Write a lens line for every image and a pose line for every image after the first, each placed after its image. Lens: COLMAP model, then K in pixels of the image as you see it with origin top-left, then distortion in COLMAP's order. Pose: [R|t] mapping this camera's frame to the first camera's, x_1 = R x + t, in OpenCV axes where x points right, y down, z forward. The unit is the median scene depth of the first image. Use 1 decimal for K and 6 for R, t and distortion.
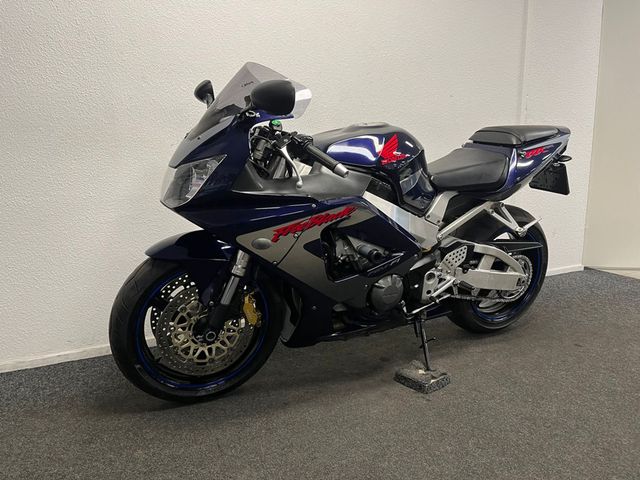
lens RADIAL K [[492.6, 0, 321.9], [0, 492.6, 229.1], [0, 0, 1]] dist [0.035199, -0.001664]
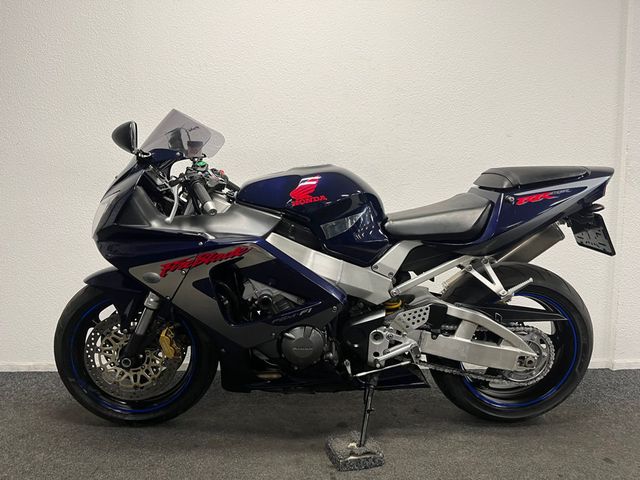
lens RADIAL K [[485.2, 0, 320.0], [0, 485.2, 240.0], [0, 0, 1]] dist [0.087771, -0.119996]
pose [[0.907848, 0.047323, -0.416620, 0.503901], [-0.082887, 0.994258, -0.067681, -0.006765], [0.411025, 0.095977, 0.906558, 0.166115]]
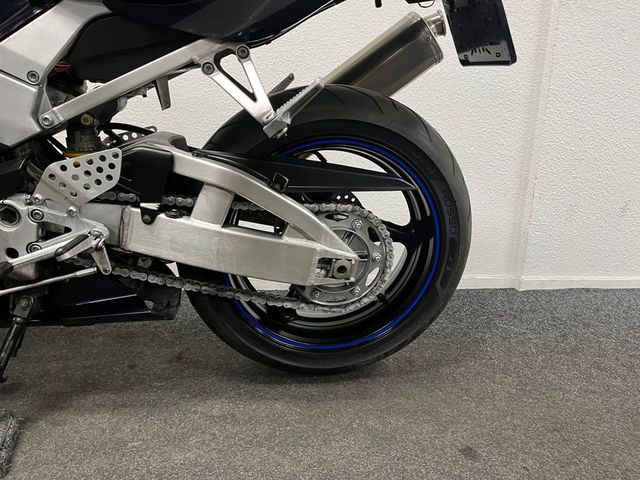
lens RADIAL K [[485.2, 0, 320.0], [0, 485.2, 240.0], [0, 0, 1]] dist [0.087771, -0.119996]
pose [[0.940620, 0.113735, -0.319840, 0.618172], [-0.098255, 0.993089, 0.064182, 0.070100], [0.324930, -0.028945, 0.945295, 0.739705]]
